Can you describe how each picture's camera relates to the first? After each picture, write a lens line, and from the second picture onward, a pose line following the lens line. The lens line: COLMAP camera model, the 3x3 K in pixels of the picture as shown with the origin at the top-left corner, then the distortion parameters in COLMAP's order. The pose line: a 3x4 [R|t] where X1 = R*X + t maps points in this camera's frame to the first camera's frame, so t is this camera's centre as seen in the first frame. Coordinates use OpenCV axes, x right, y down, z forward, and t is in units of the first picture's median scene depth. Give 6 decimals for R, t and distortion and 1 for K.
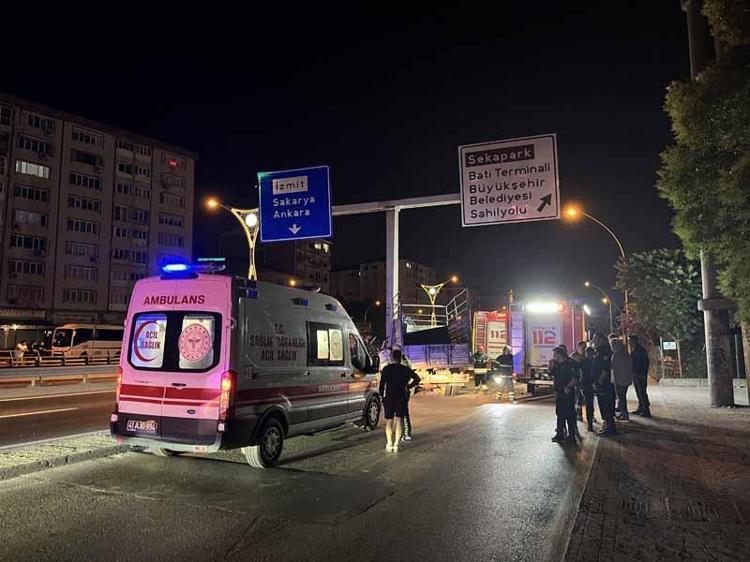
lens RADIAL K [[566.6, 0, 374.9], [0, 566.6, 286.6], [0, 0, 1]] dist [0.048963, -0.052462]
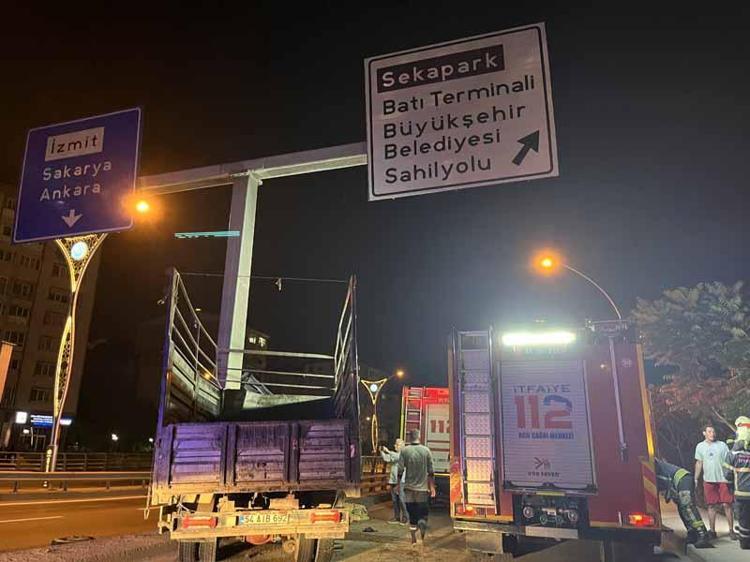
lens RADIAL K [[566.6, 0, 374.9], [0, 566.6, 286.6], [0, 0, 1]] dist [0.048963, -0.052462]
pose [[0.996838, 0.034685, 0.071493, 0.125993], [-0.020452, 0.981387, -0.190950, 0.069764], [-0.076786, 0.188884, 0.978993, 0.512808]]
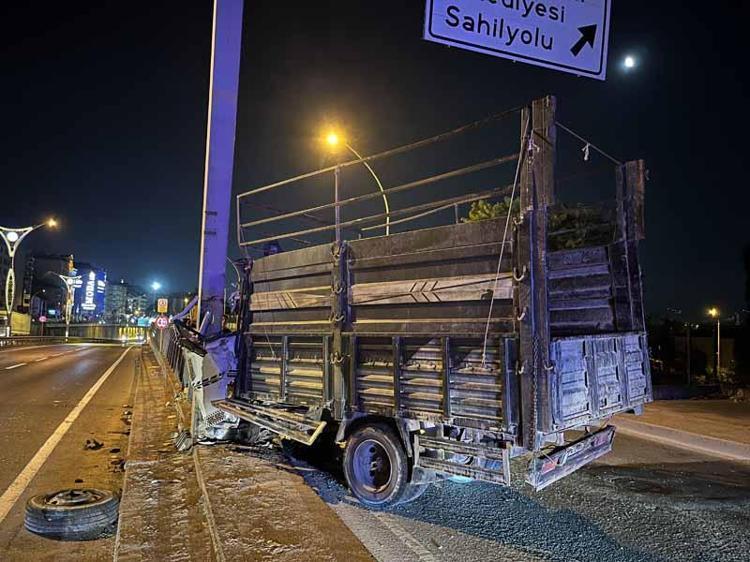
lens RADIAL K [[566.6, 0, 374.9], [0, 566.6, 286.6], [0, 0, 1]] dist [0.048963, -0.052462]
pose [[0.728436, 0.073493, 0.681161, -0.137016], [-0.101339, 0.994851, 0.001034, 0.074125], [-0.677578, -0.069781, 0.732133, 0.715905]]
